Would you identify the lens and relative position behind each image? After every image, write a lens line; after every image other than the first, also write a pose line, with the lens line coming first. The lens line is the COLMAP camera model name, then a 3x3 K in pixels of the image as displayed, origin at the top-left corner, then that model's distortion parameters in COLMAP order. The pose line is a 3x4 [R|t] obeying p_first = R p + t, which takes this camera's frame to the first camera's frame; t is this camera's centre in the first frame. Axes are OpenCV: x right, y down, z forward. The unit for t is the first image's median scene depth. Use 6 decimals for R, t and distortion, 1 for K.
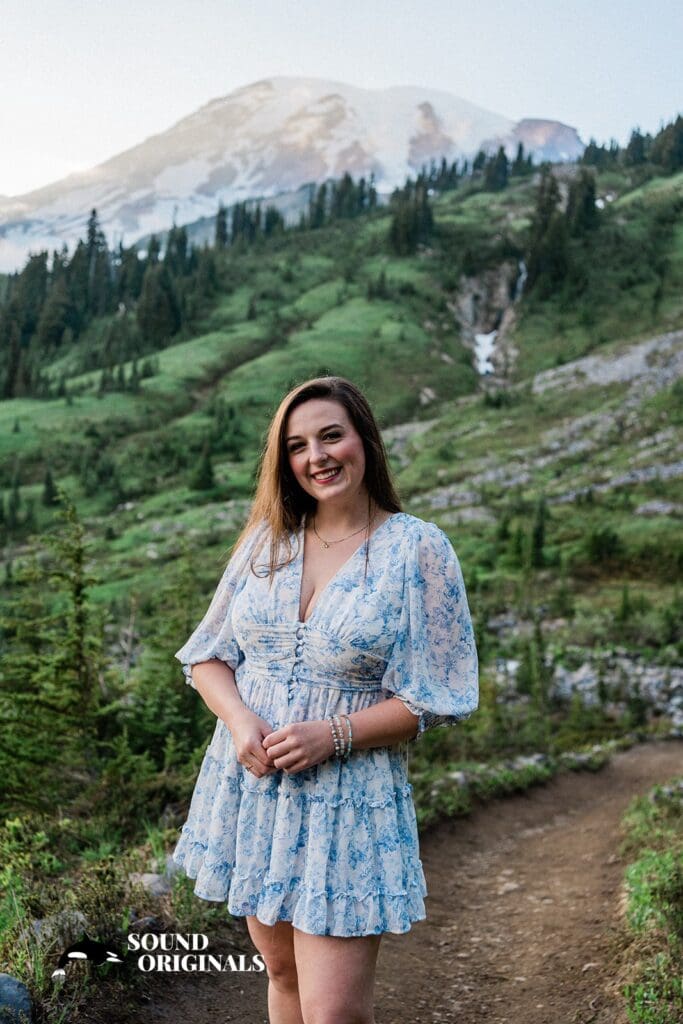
lens RADIAL K [[1051.3, 0, 332.7], [0, 1051.3, 513.7], [0, 0, 1]] dist [0.004902, 0.000000]
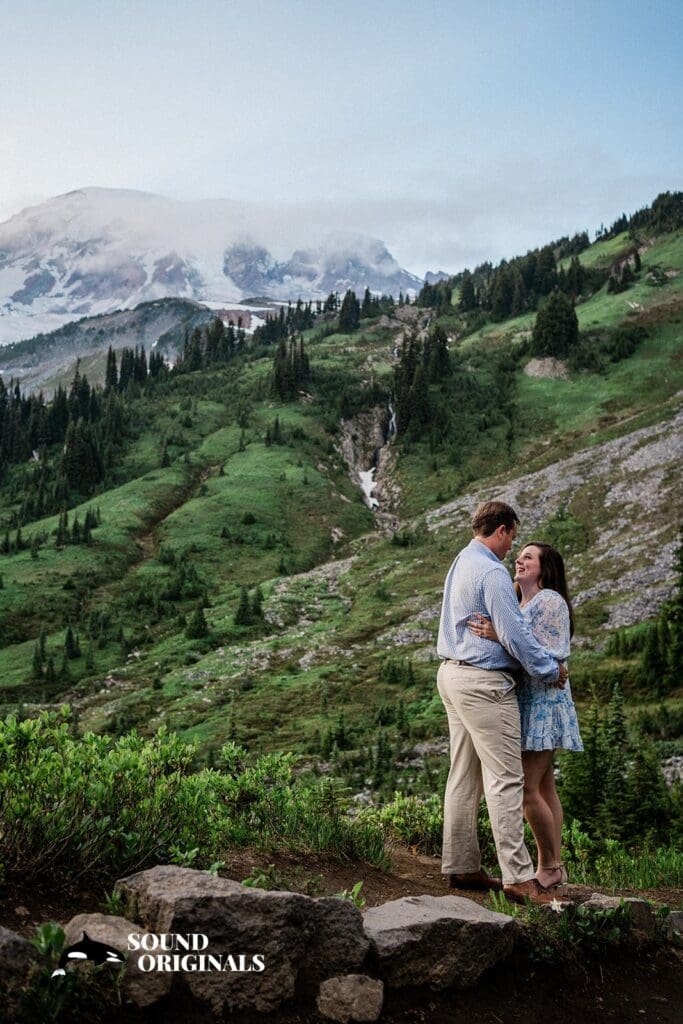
lens RADIAL K [[1051.3, 0, 340.7], [0, 1051.3, 514.8], [0, 0, 1]] dist [0.004902, 0.000000]
pose [[0.983943, -0.032053, 0.175583, -0.109035], [0.047988, 0.995028, -0.087273, -0.031690], [-0.171912, 0.094298, 0.980589, -0.145258]]
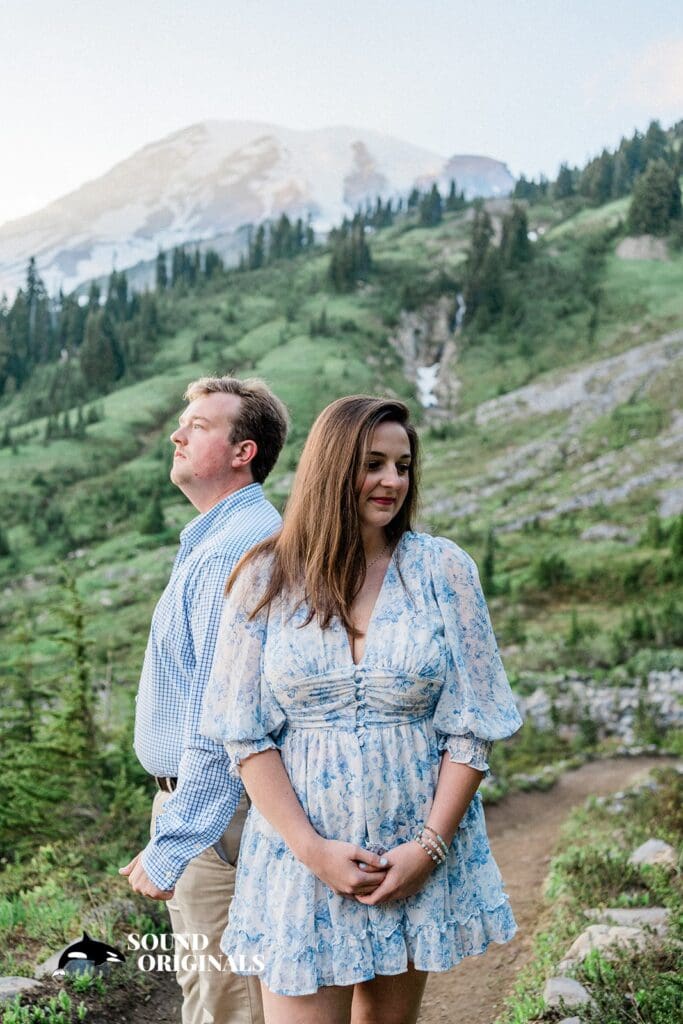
lens RADIAL K [[1051.3, 0, 334.8], [0, 1051.3, 516.4], [0, 0, 1]] dist [0.004902, 0.000000]
pose [[0.997824, -0.044031, 0.049085, -0.000236], [0.045553, 0.998501, -0.030332, -0.000694], [-0.047676, 0.032502, 0.998334, -0.004464]]
